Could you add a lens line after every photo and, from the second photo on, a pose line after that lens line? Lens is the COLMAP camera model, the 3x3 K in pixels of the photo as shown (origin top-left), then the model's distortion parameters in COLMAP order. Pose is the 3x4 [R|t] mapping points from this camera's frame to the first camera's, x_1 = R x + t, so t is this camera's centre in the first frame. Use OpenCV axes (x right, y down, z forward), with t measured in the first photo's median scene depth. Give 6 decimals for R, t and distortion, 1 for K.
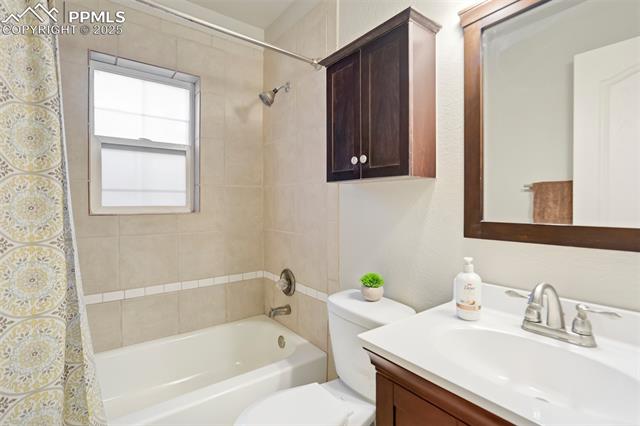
lens RADIAL K [[301.9, 0, 322.1], [0, 301.9, 211.2], [0, 0, 1]] dist [-0.042317, 0.018936]
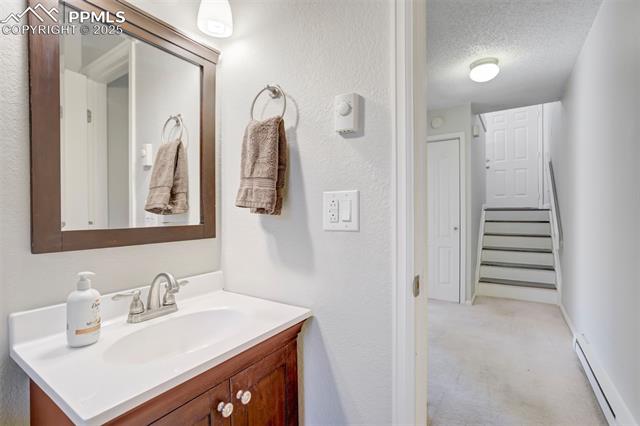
lens RADIAL K [[301.9, 0, 322.1], [0, 301.9, 211.2], [0, 0, 1]] dist [-0.042317, 0.018936]
pose [[-0.337069, -0.003350, 0.941474, -0.584751], [0.018089, 0.999786, 0.010034, -0.018646], [-0.941306, 0.020412, -0.336936, 0.685954]]
